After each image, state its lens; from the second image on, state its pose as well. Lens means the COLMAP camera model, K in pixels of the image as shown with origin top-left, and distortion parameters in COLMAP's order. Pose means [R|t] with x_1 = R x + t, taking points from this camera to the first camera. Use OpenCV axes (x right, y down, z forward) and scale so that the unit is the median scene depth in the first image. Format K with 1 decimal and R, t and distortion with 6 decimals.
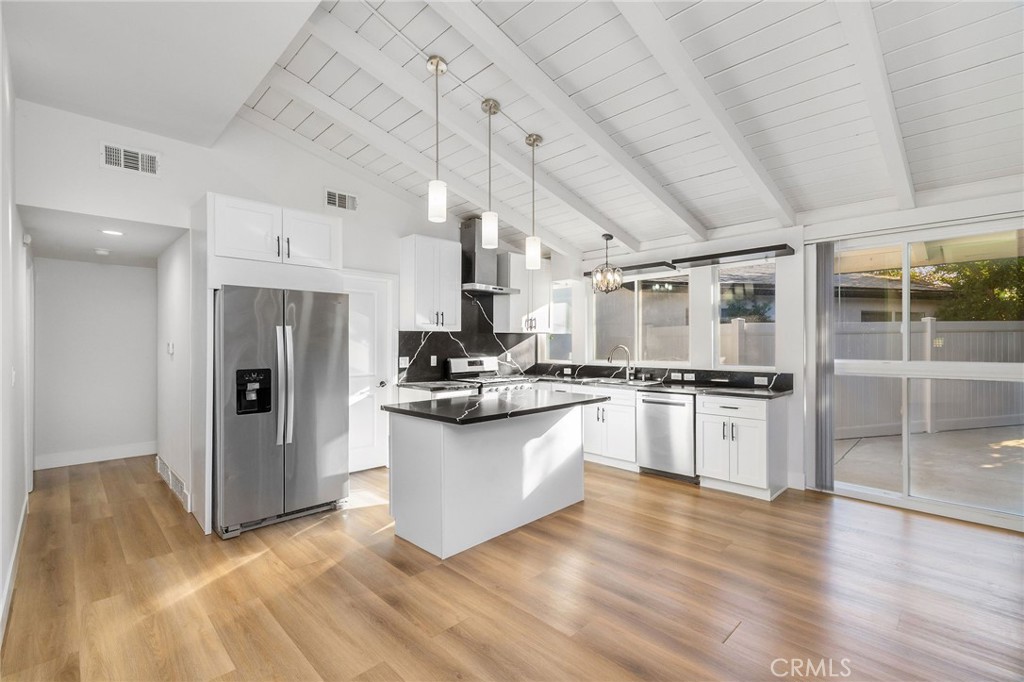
lens RADIAL K [[463.9, 0, 514.7], [0, 463.9, 342.7], [0, 0, 1]] dist [0.025798, 0.000382]
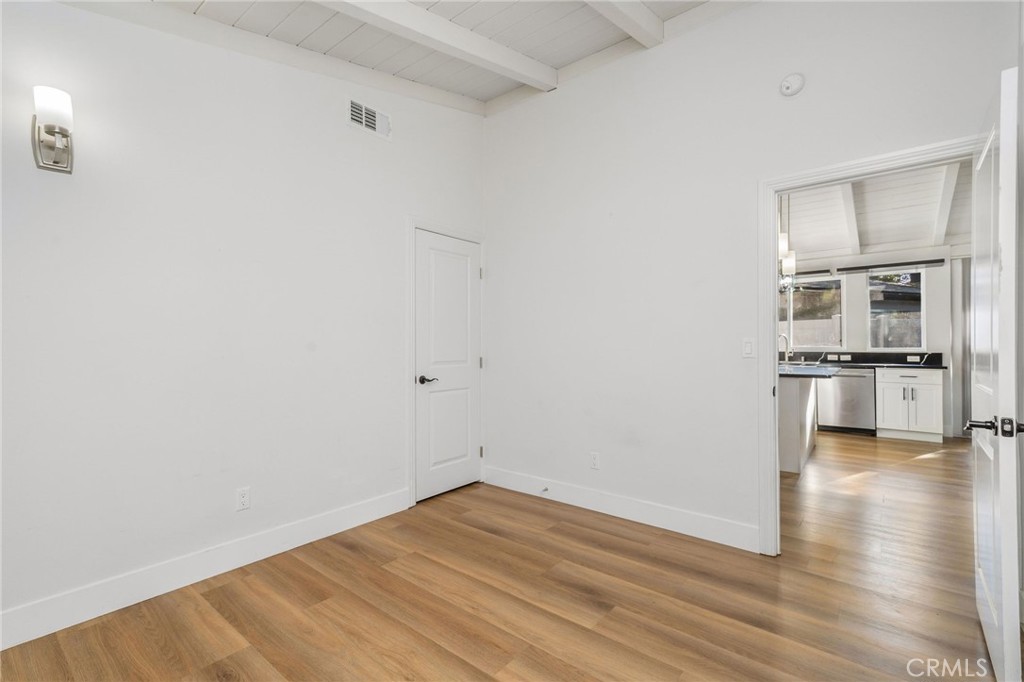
lens RADIAL K [[463.9, 0, 510.1], [0, 463.9, 342.5], [0, 0, 1]] dist [0.025798, 0.000382]
pose [[0.995232, 0.000856, 0.097532, -0.731741], [-0.000679, 0.999998, -0.001851, 0.035855], [-0.097533, 0.001776, 0.995231, -0.234569]]
